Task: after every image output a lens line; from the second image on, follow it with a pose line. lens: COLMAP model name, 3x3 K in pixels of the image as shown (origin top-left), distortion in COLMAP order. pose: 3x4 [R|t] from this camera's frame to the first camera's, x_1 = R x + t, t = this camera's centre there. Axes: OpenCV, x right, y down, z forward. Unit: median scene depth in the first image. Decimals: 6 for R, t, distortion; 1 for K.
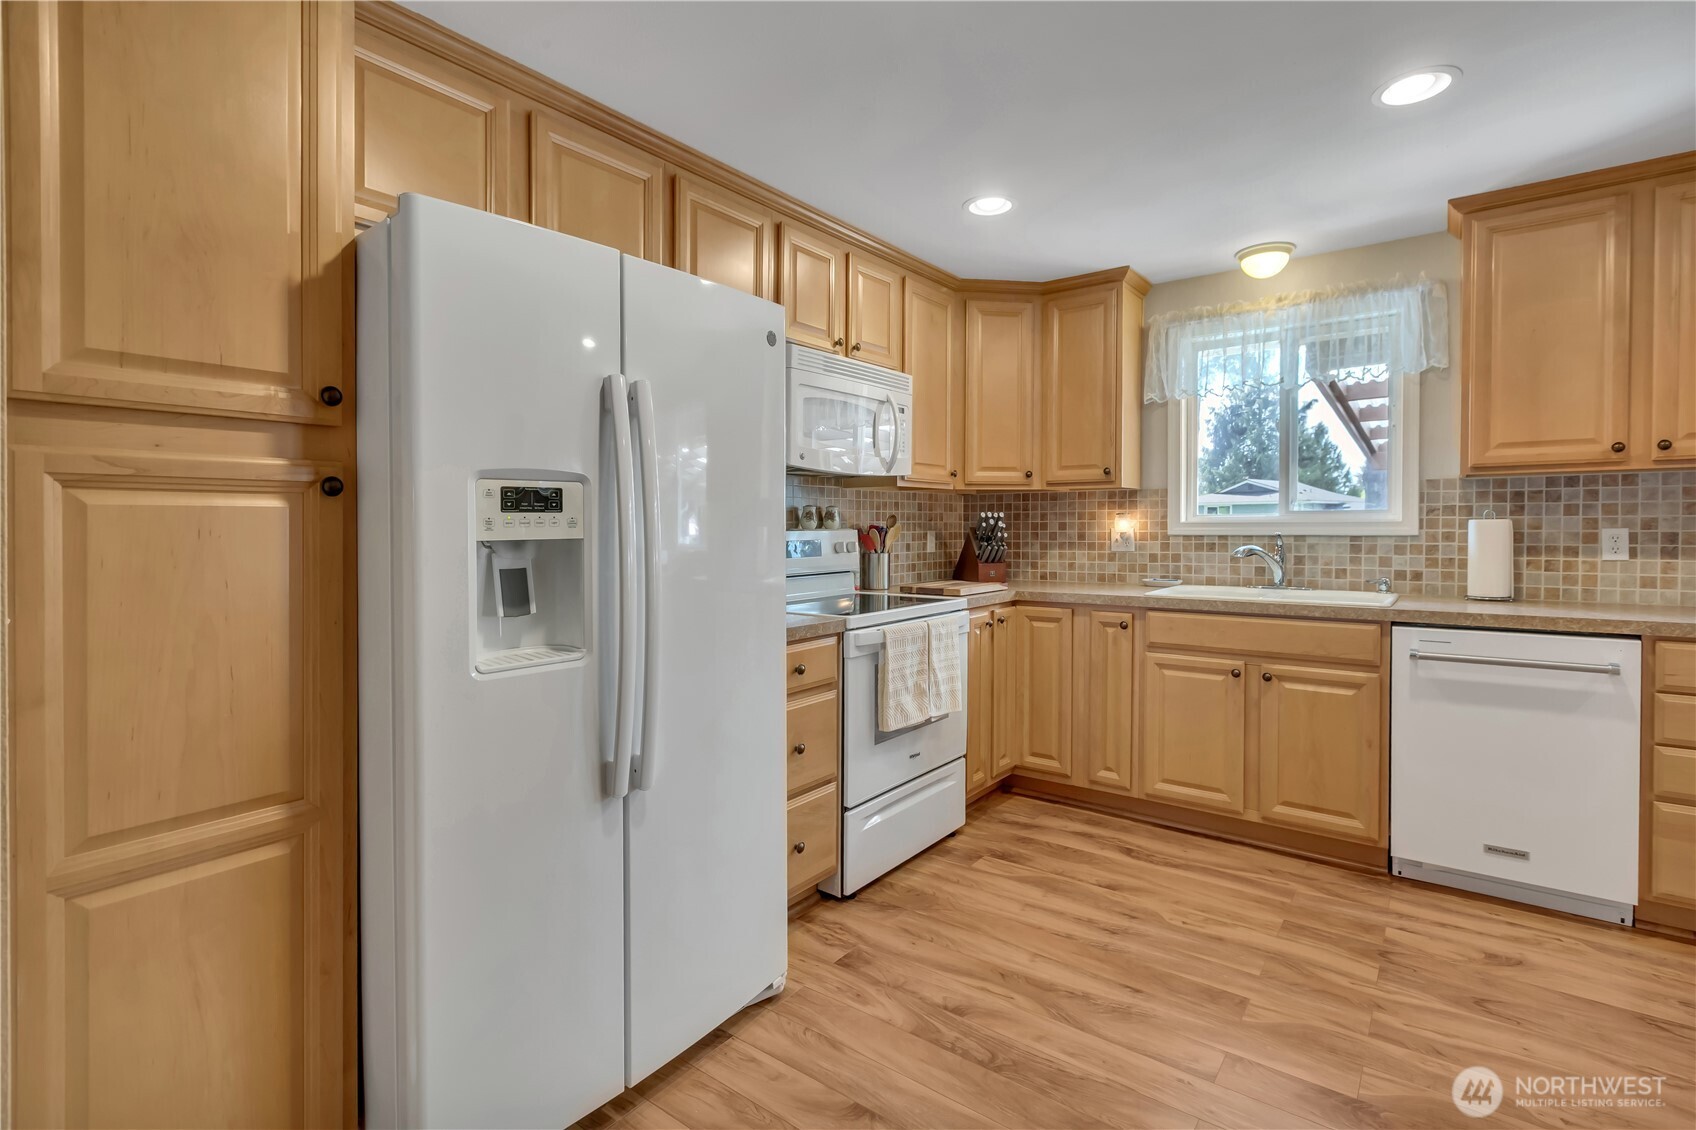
lens RADIAL K [[767.7, 0, 896.2], [0, 767.7, 520.5], [0, 0, 1]] dist [0.000857, 0.000173]
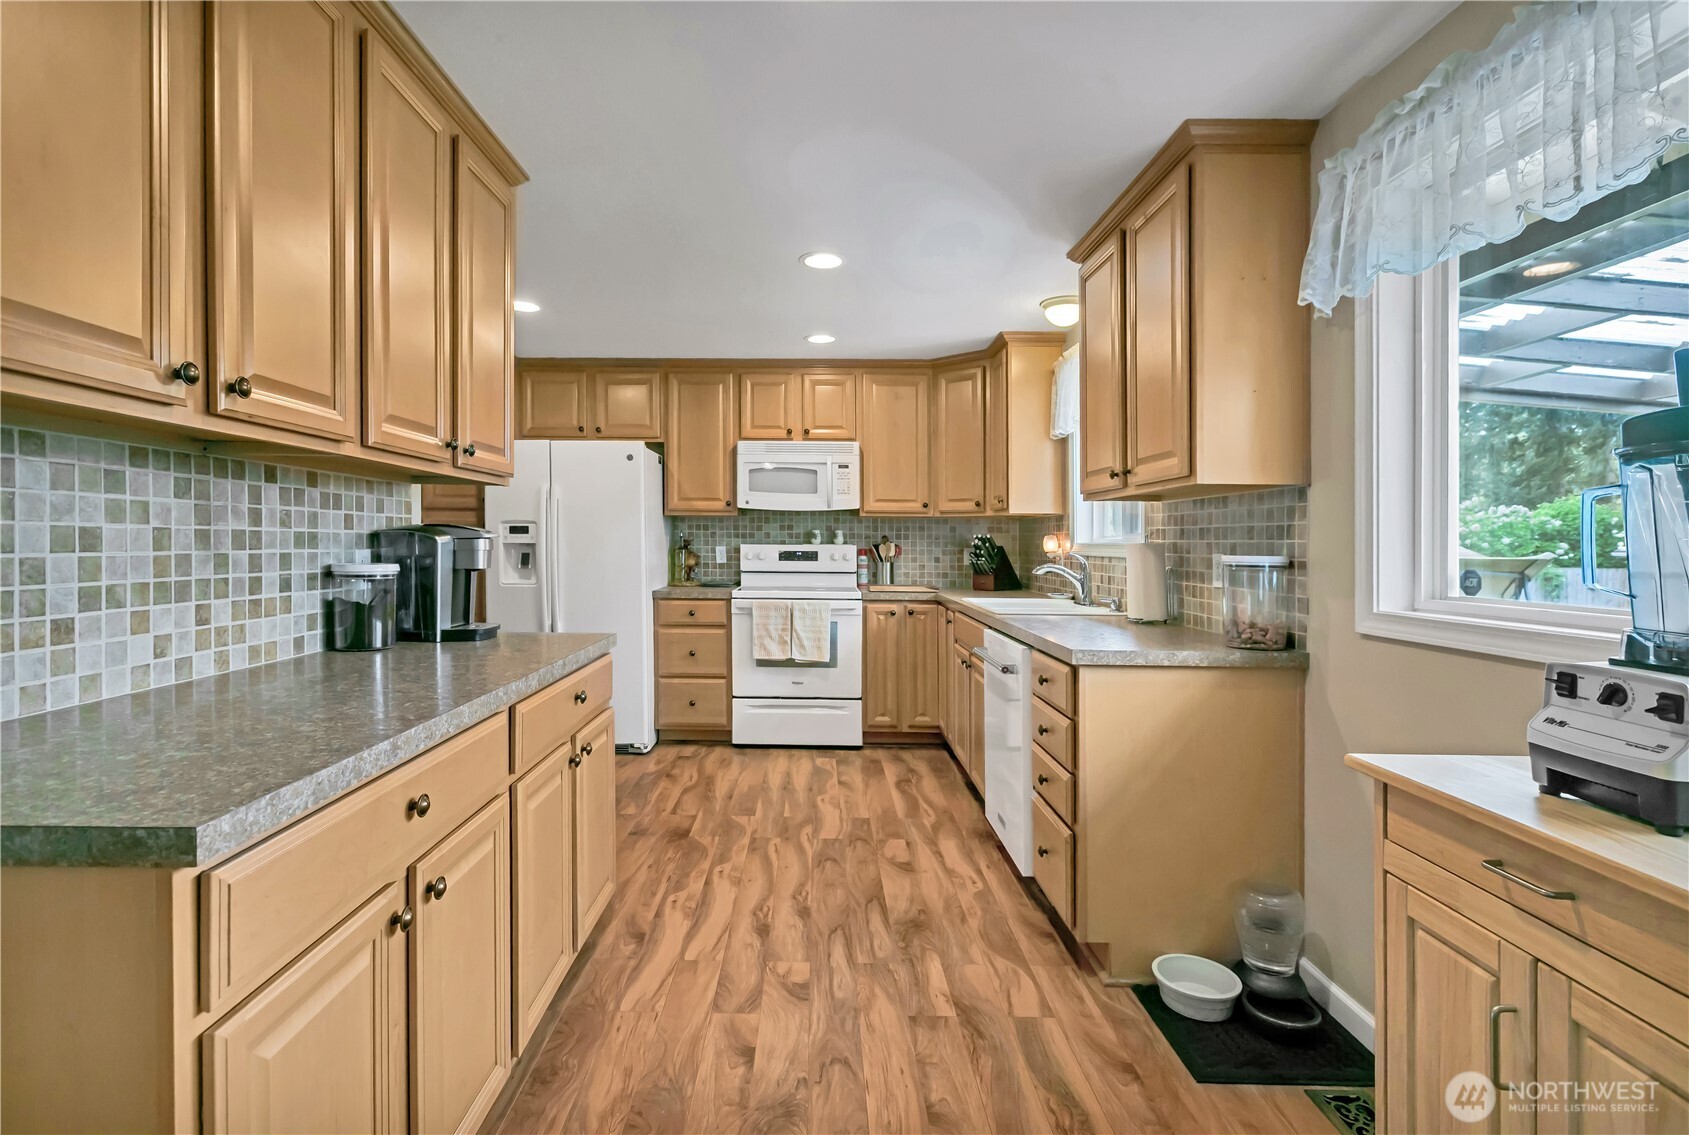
lens RADIAL K [[784.8, 0, 840.6], [0, 784.8, 537.1], [0, 0, 1]] dist [0.000124, 0.000026]
pose [[0.620071, -0.000520, -0.784546, 1.243721], [-0.006184, 0.999965, -0.005550, 0.005281], [0.784521, 0.008293, 0.620046, 0.033012]]
